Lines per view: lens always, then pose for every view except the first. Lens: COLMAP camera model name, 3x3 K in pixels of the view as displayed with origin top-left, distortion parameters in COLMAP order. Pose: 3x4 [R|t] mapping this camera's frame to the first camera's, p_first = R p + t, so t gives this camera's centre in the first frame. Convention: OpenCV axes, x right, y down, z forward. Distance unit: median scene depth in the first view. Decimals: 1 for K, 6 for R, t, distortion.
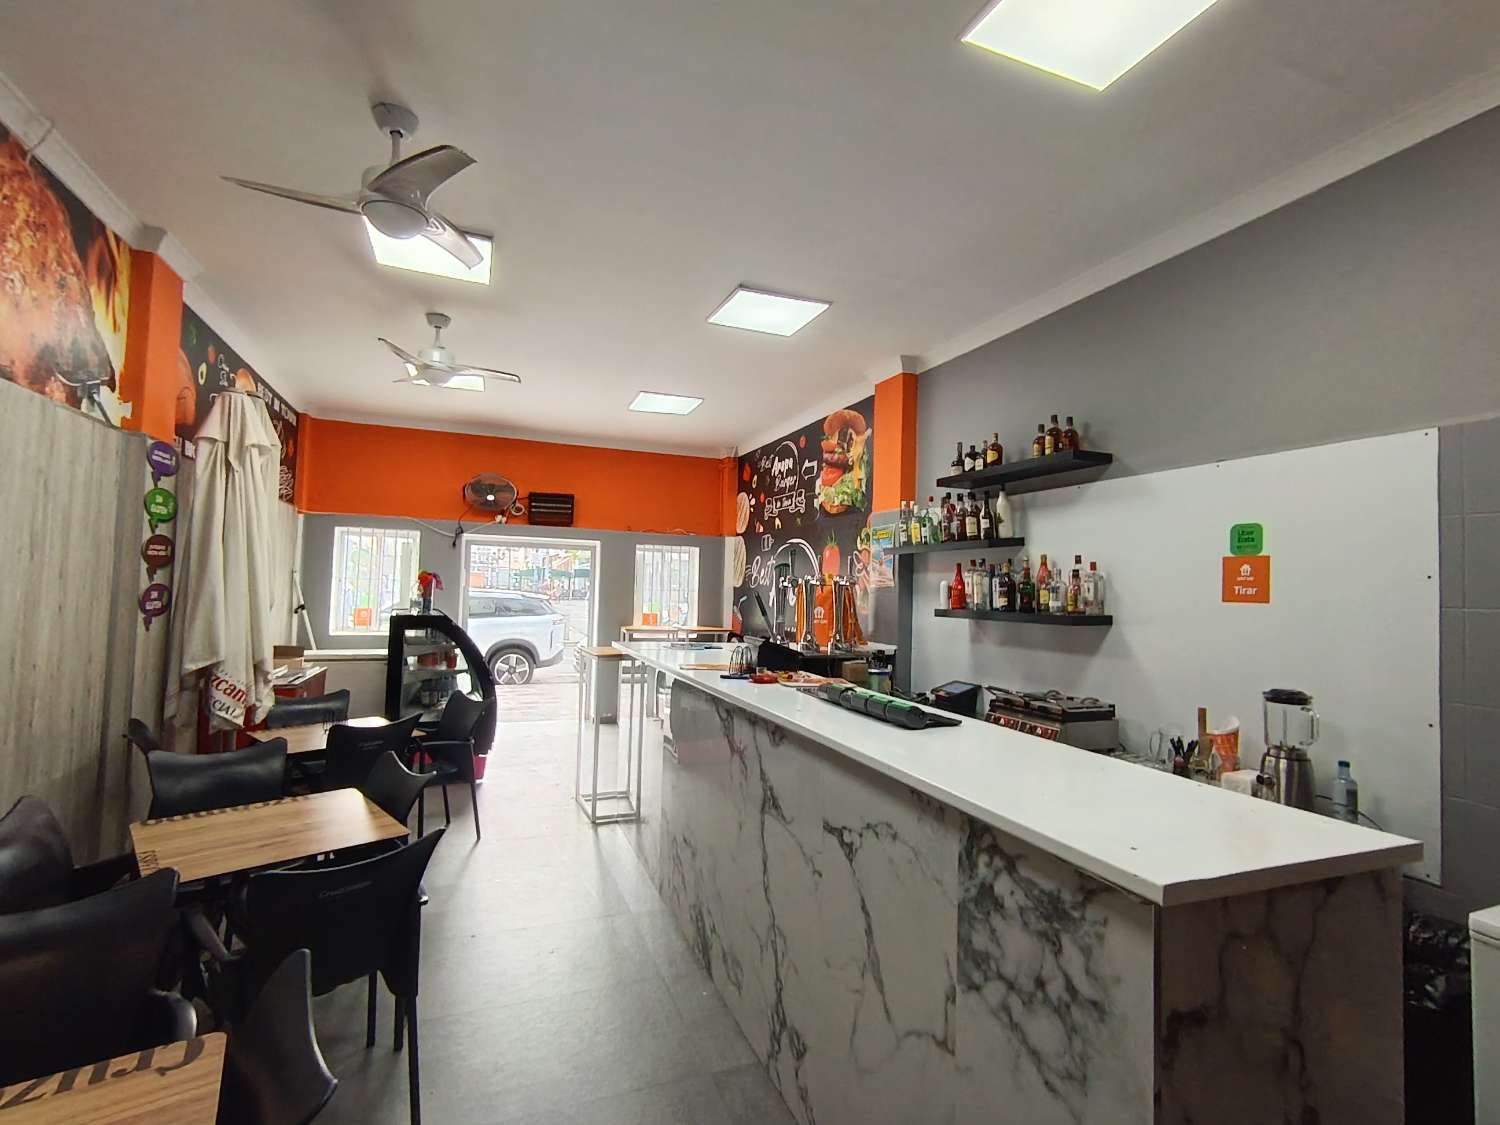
lens RADIAL K [[715.0, 0, 745.8], [0, 715.0, 560.7], [0, 0, 1]] dist [0.002182, -0.000391]
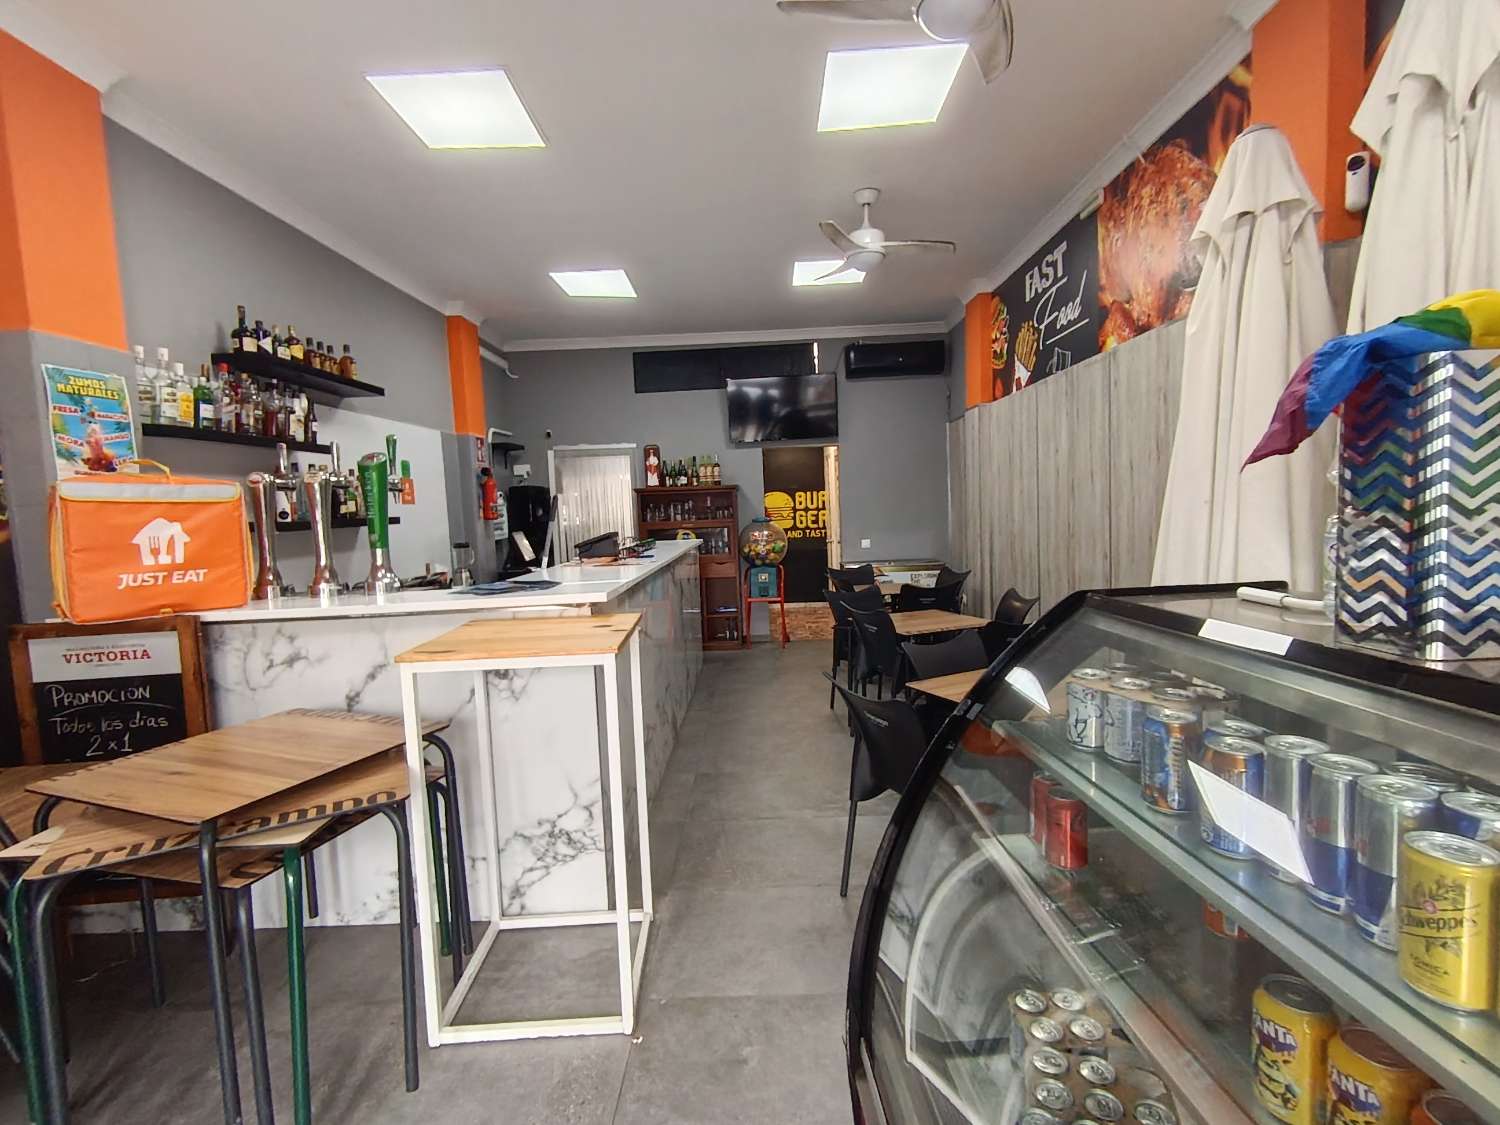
lens RADIAL K [[722.3, 0, 749.8], [0, 722.3, 570.1], [0, 0, 1]] dist [-0.000016, -0.000335]
pose [[-0.924194, -0.025195, 0.381090, -0.618744], [-0.000302, 0.997870, 0.065239, 0.081638], [-0.381922, 0.060179, -0.922233, 1.844962]]
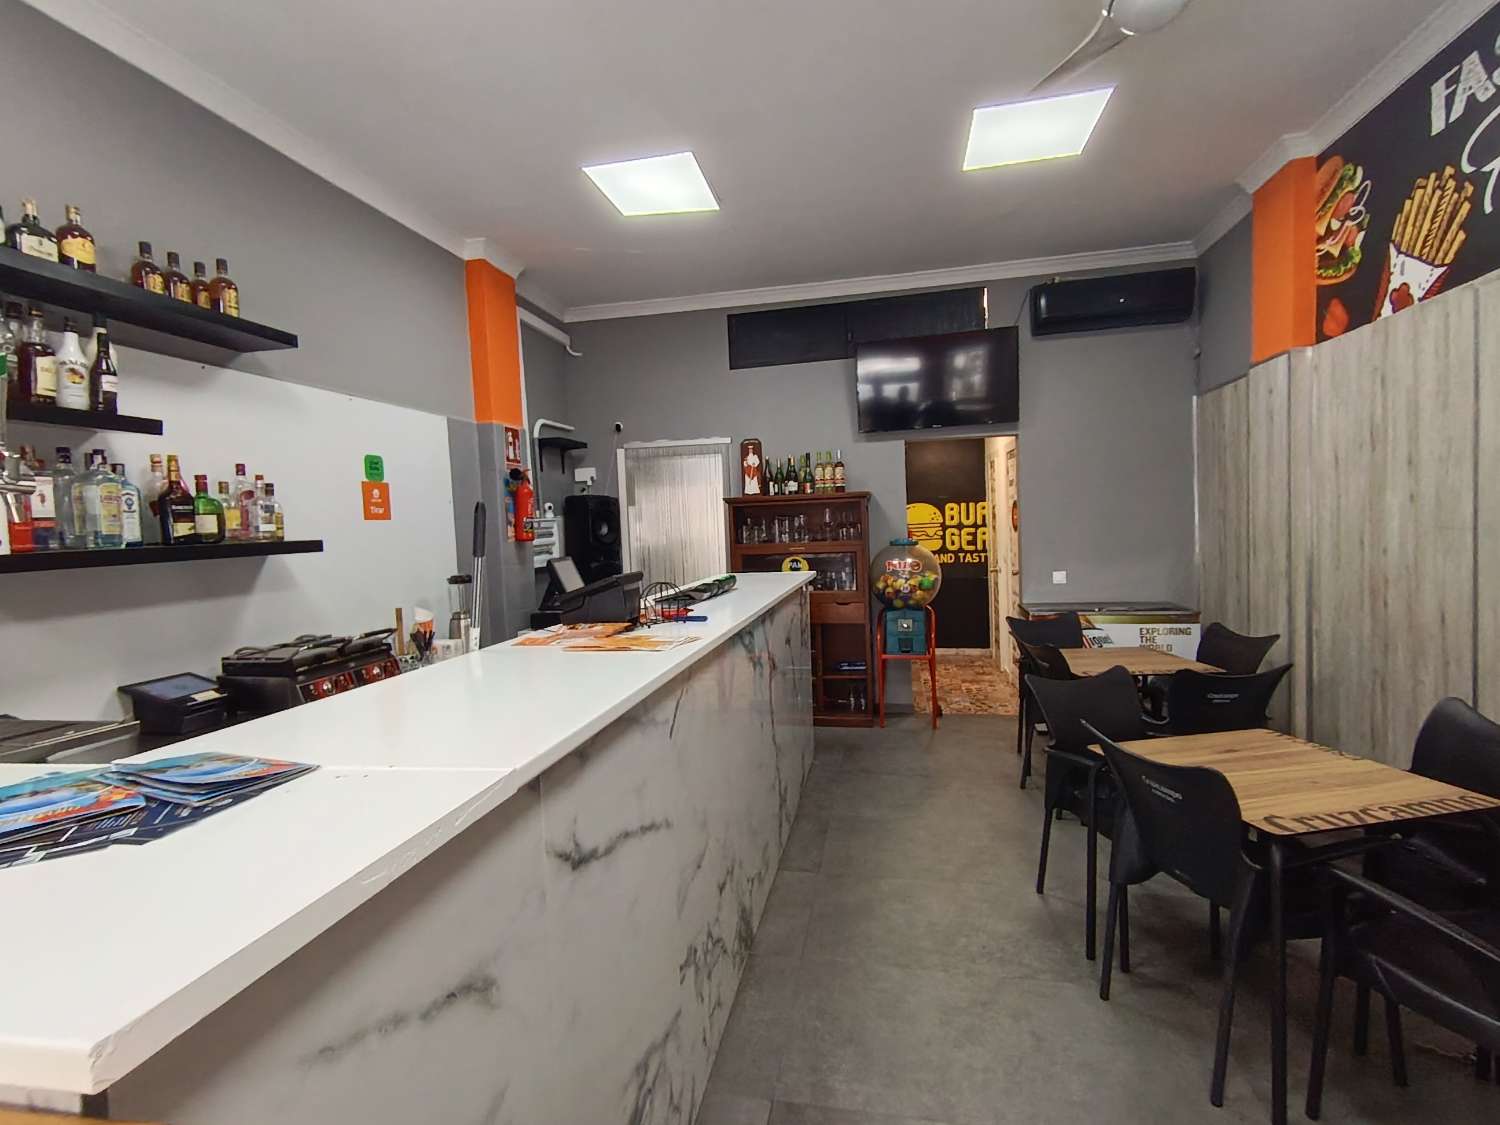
lens RADIAL K [[715.0, 0, 745.8], [0, 715.0, 560.7], [0, 0, 1]] dist [0.002182, -0.000391]
pose [[-0.837756, -0.022798, 0.545568, -0.388231], [-0.005112, 0.999412, 0.033912, 0.064724], [-0.546020, 0.025621, -0.837380, 1.316232]]
